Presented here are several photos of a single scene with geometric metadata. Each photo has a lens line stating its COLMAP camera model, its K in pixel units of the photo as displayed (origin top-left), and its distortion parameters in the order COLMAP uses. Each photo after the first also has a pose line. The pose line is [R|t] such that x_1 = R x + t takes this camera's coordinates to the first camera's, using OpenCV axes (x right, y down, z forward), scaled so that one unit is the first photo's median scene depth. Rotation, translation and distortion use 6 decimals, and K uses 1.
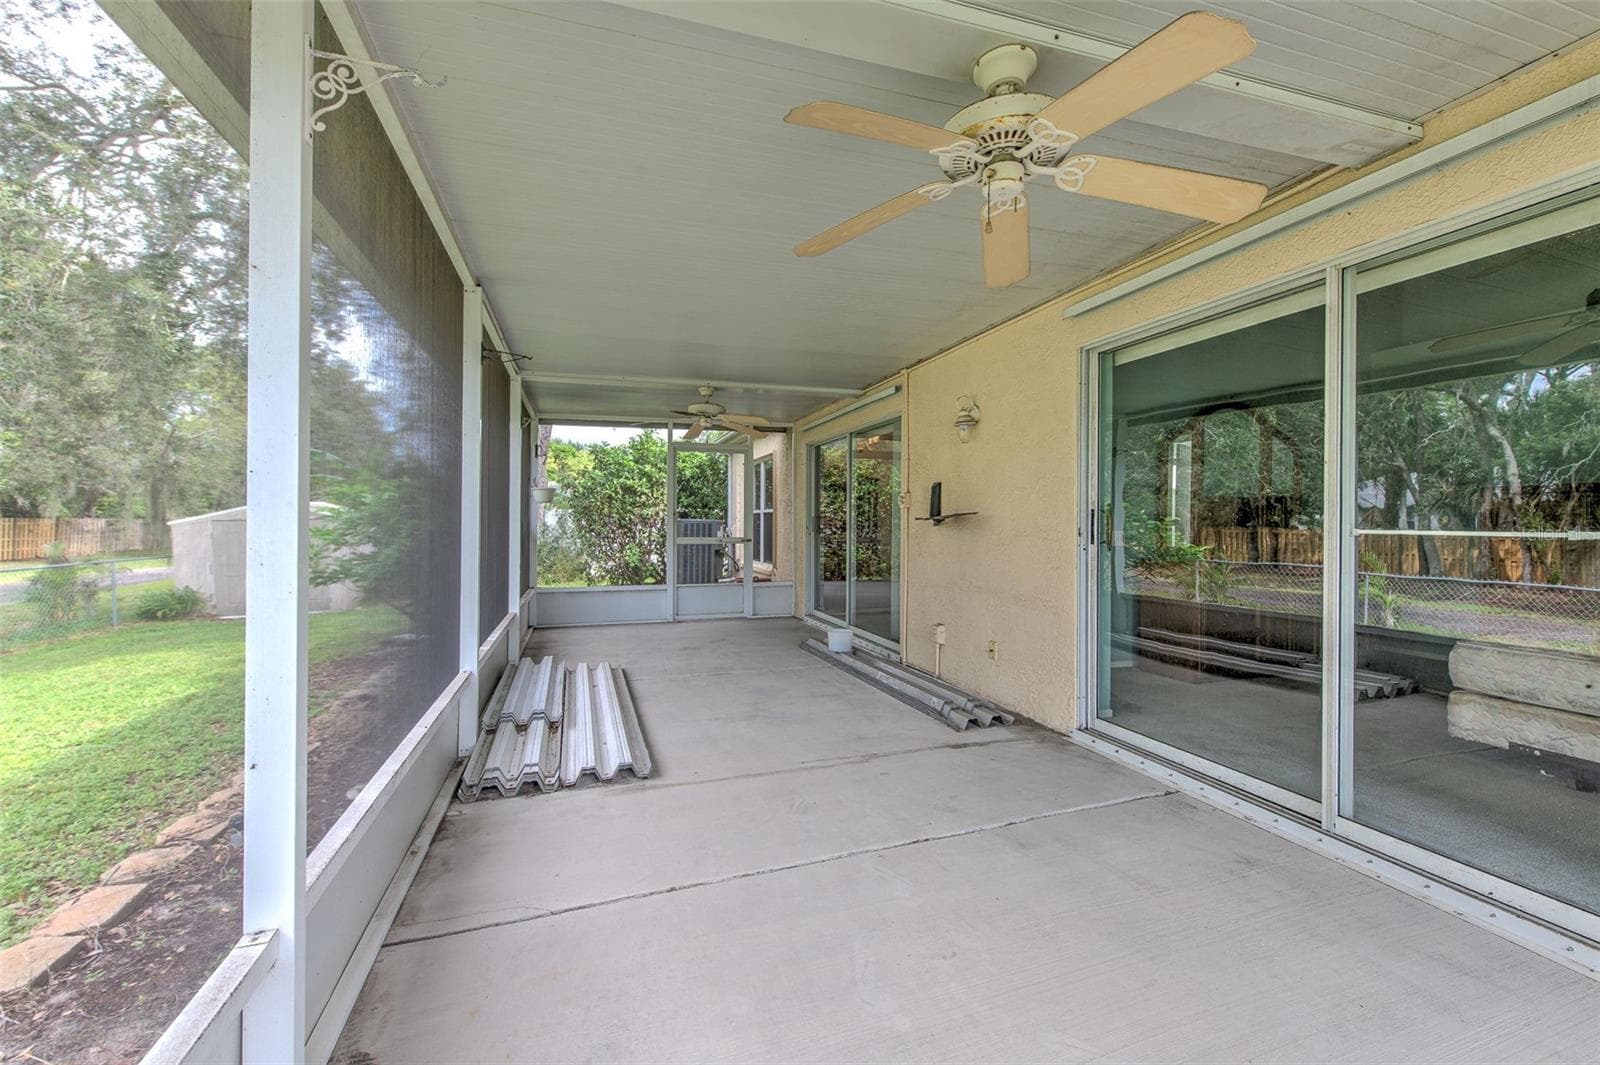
lens RADIAL K [[657.8, 0, 808.2], [0, 657.8, 528.4], [0, 0, 1]] dist [0.001328, -0.000206]
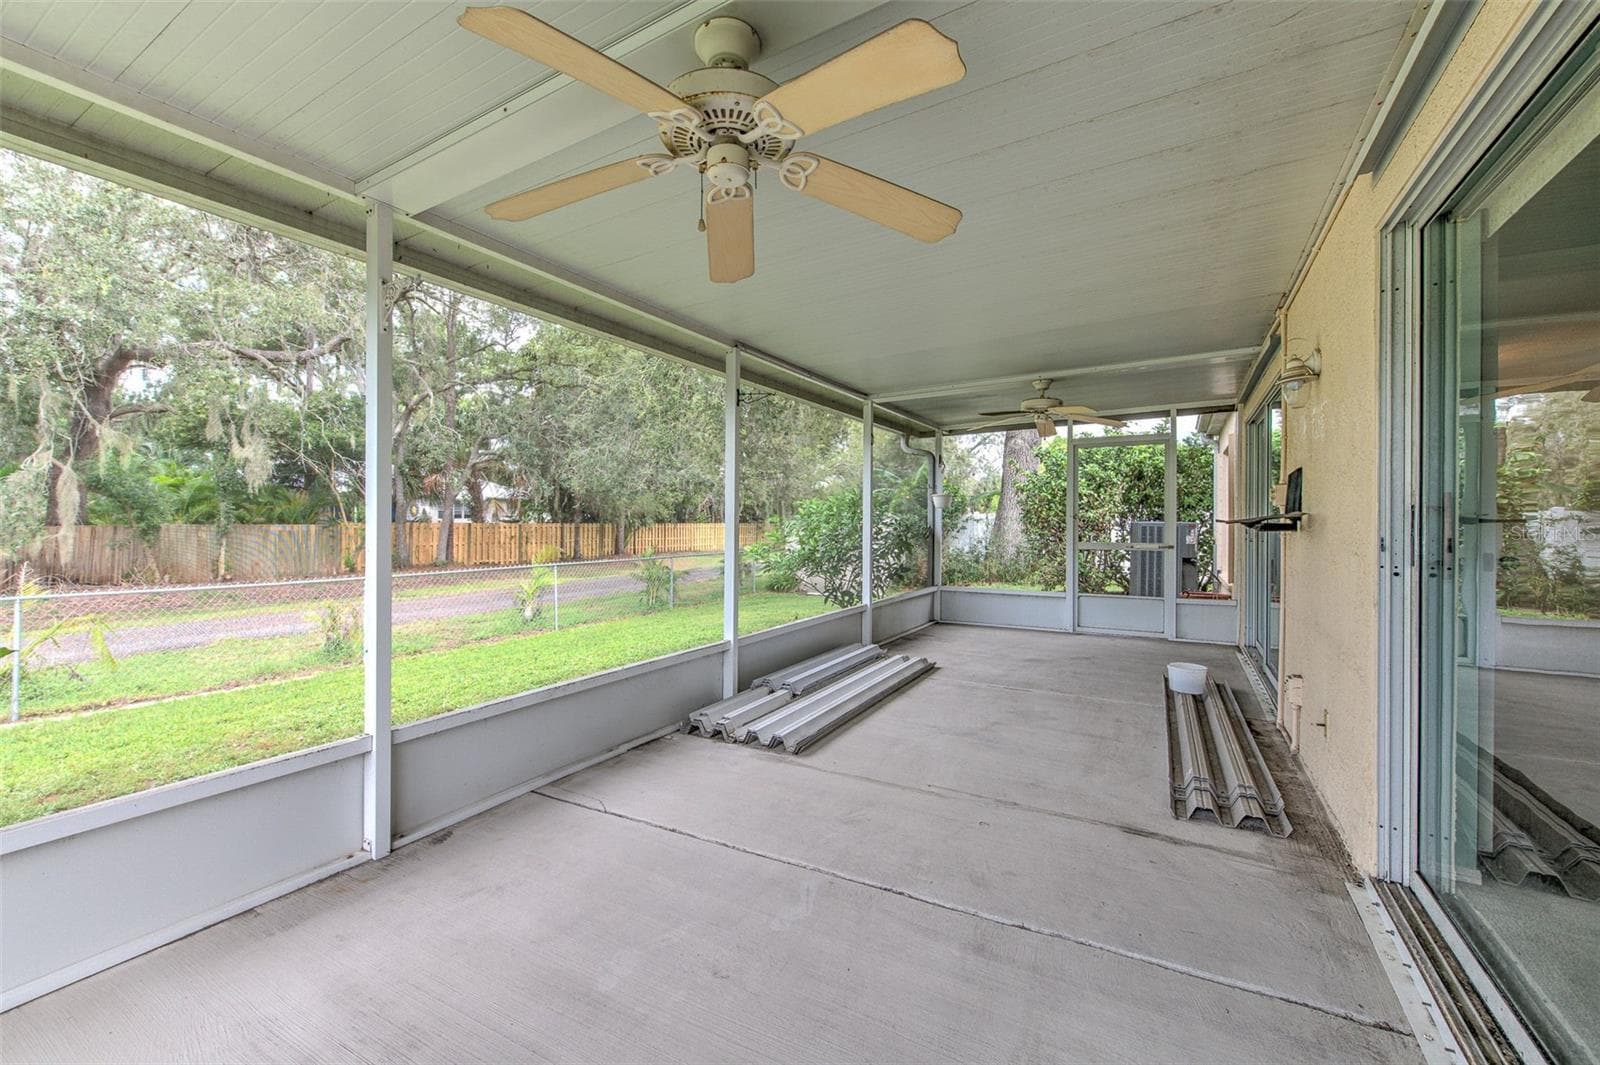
lens RADIAL K [[657.8, 0, 805.9], [0, 657.8, 527.9], [0, 0, 1]] dist [0.001328, -0.000206]
pose [[0.658049, 0.001616, -0.752973, 0.570979], [-0.004860, 0.999986, -0.002102, -0.005947], [0.752959, 0.005042, 0.658048, 0.249646]]
